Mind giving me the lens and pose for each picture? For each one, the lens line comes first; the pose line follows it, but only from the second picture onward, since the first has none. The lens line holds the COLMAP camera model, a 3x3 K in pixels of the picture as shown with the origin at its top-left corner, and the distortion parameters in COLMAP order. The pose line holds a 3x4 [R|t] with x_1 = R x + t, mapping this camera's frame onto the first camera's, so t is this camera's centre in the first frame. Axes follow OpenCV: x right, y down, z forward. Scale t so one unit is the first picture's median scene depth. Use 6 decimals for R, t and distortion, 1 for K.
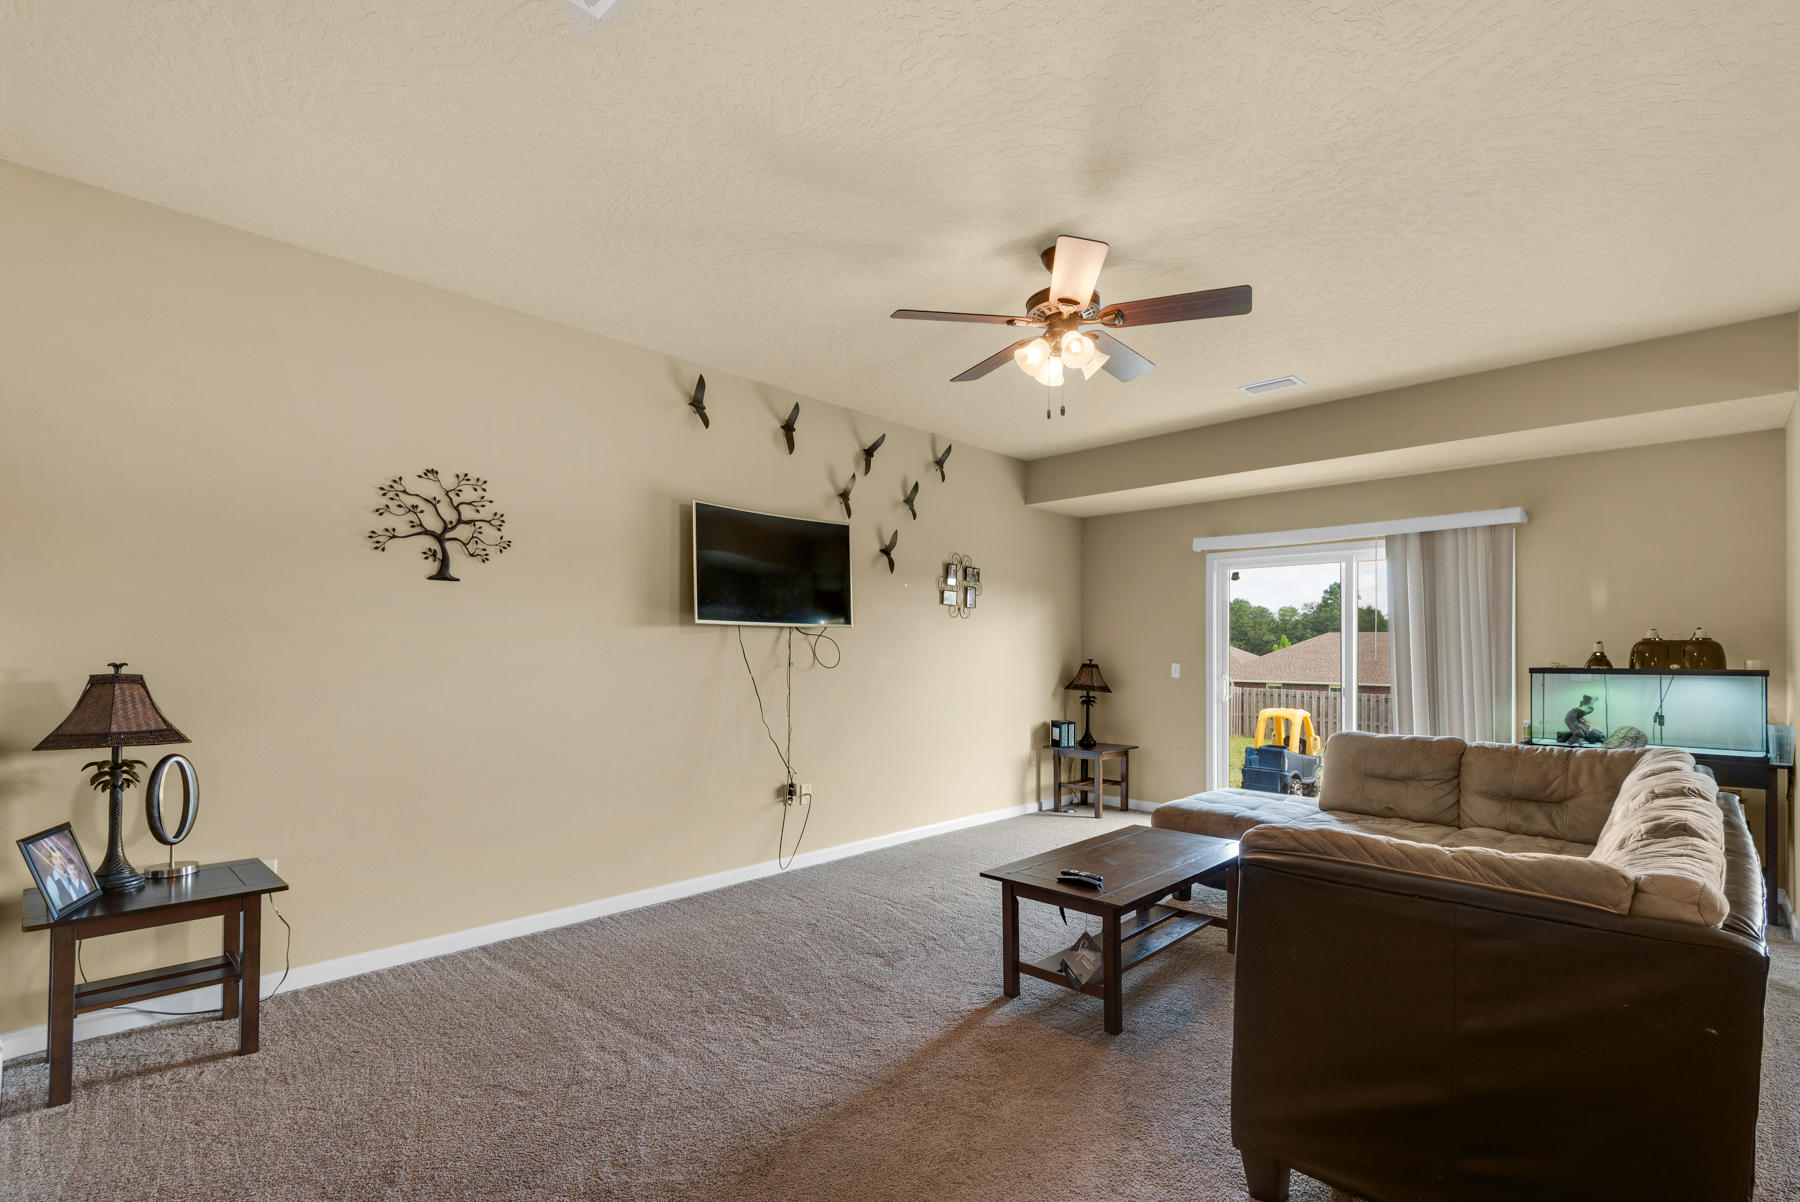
lens RADIAL K [[820.8, 0, 898.8], [0, 820.8, 652.2], [0, 0, 1]] dist [0.024489, -0.012203]
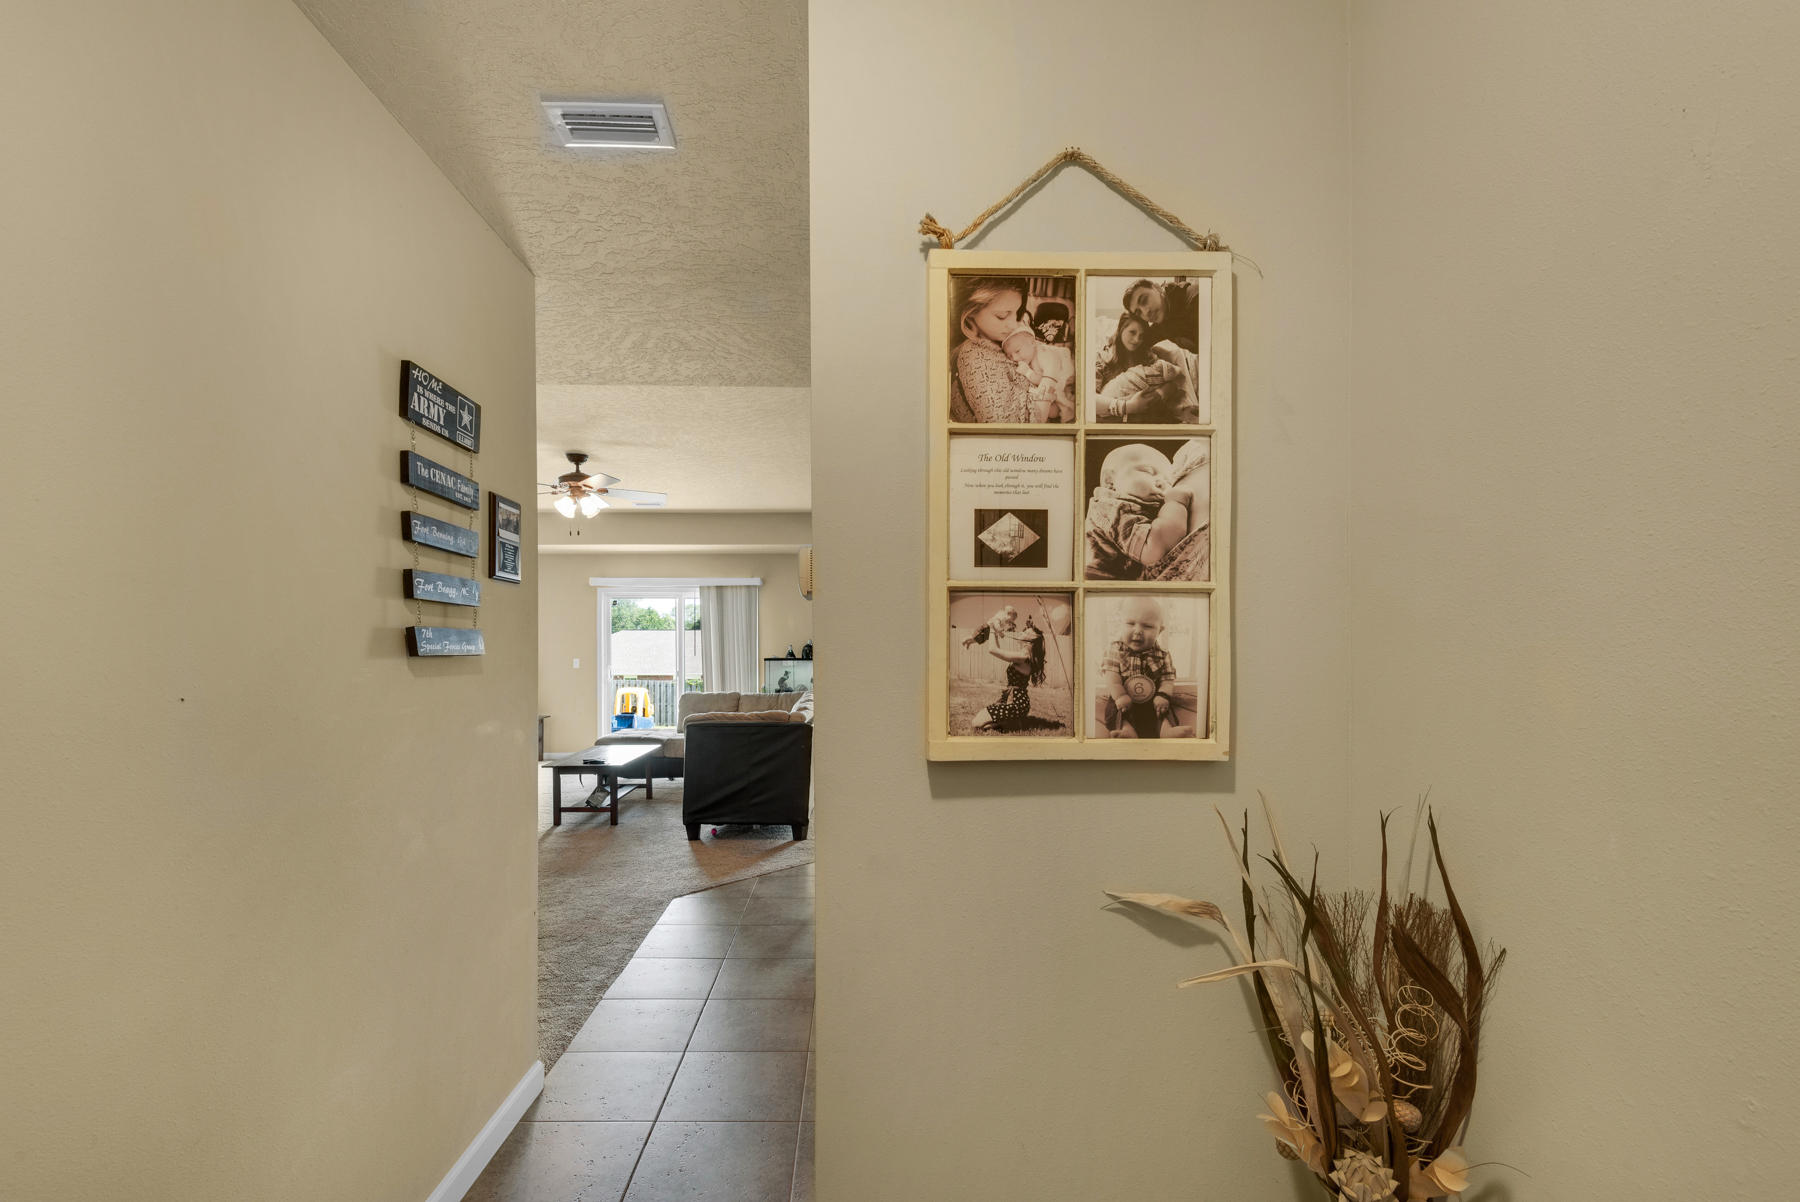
lens RADIAL K [[820.8, 0, 900.0], [0, 820.8, 652.3], [0, 0, 1]] dist [0.024489, -0.012203]
pose [[0.683946, -0.008155, 0.729487, -0.535241], [0.004255, 0.999965, 0.007189, -0.008723], [-0.729520, -0.001813, 0.683957, -0.691876]]
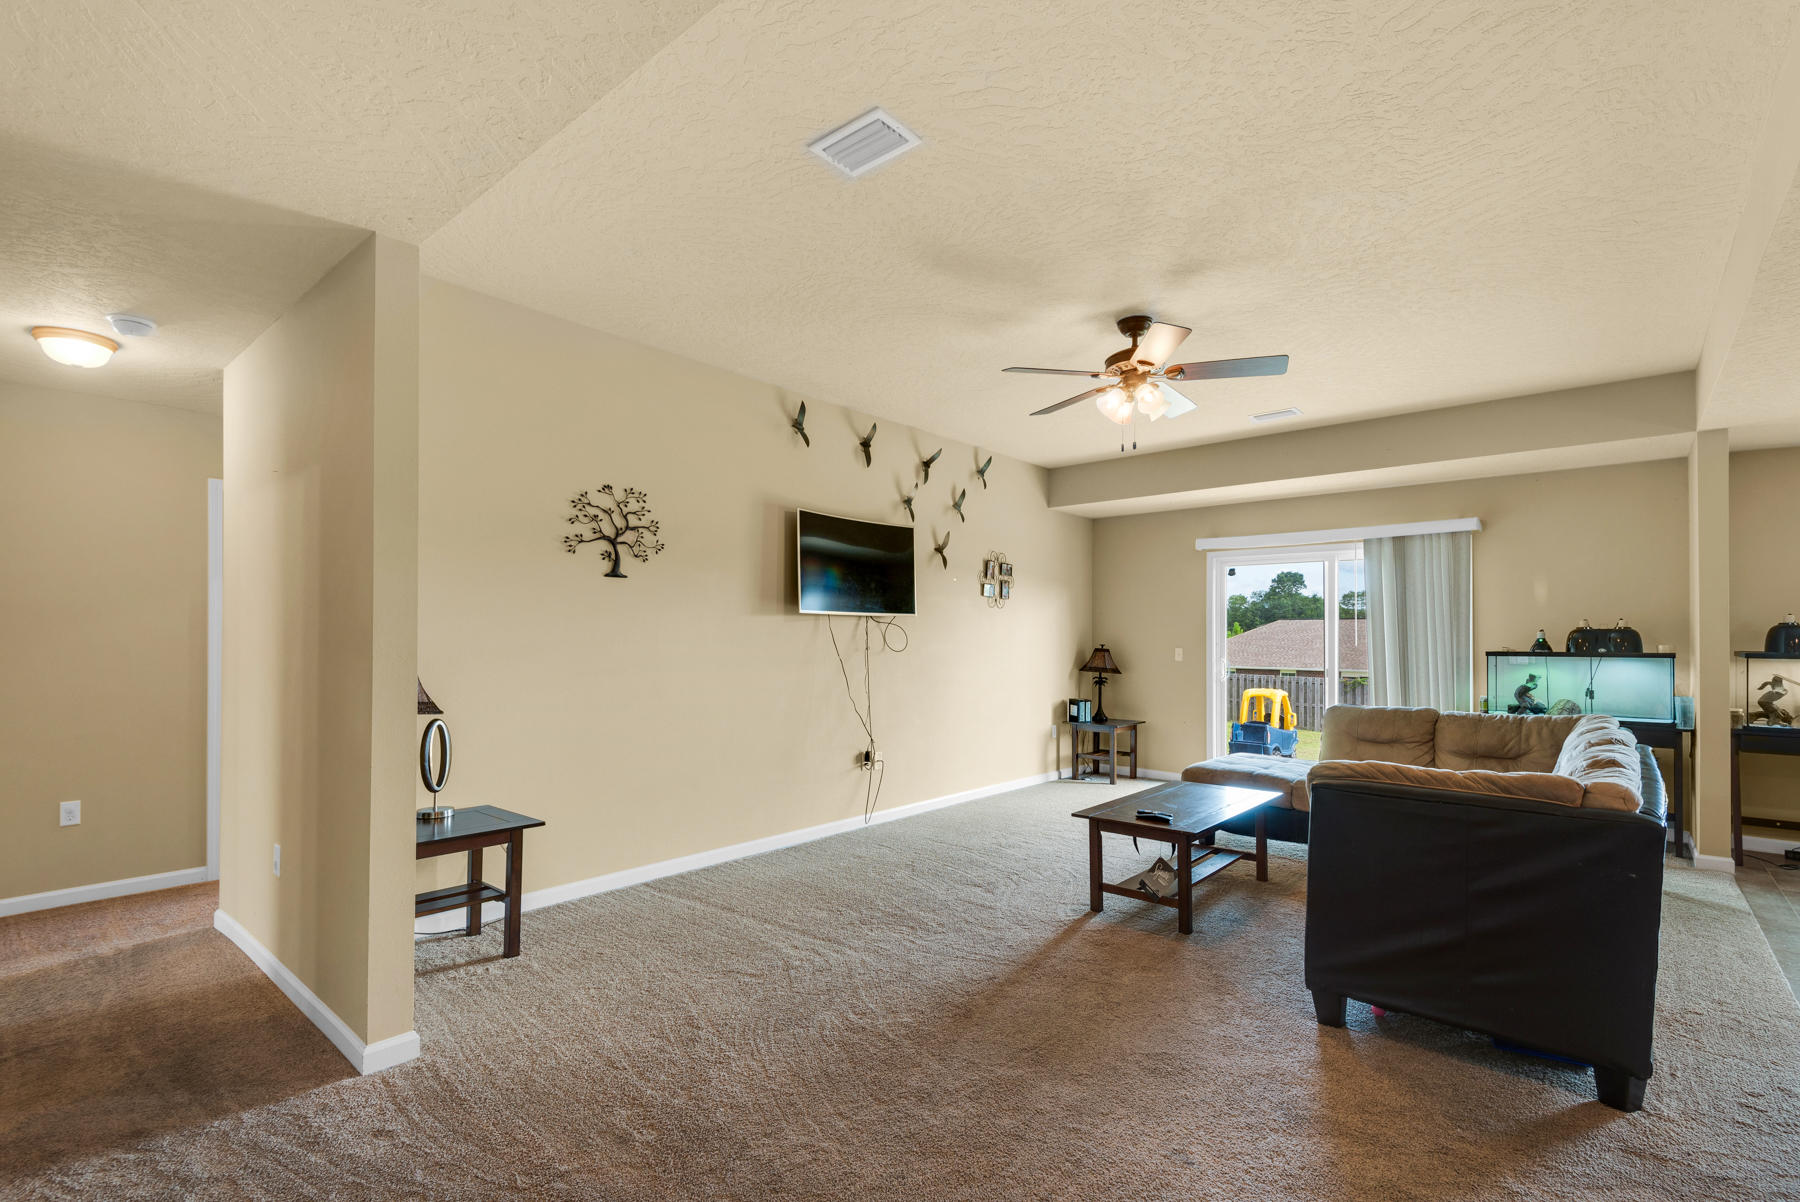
lens RADIAL K [[820.8, 0, 890.4], [0, 820.8, 634.1], [0, 0, 1]] dist [0.024489, -0.012203]
pose [[0.998951, 0.001389, 0.045761, -0.169134], [-0.001130, 0.999983, -0.005687, 0.001643], [-0.045768, 0.005629, 0.998936, -0.173295]]
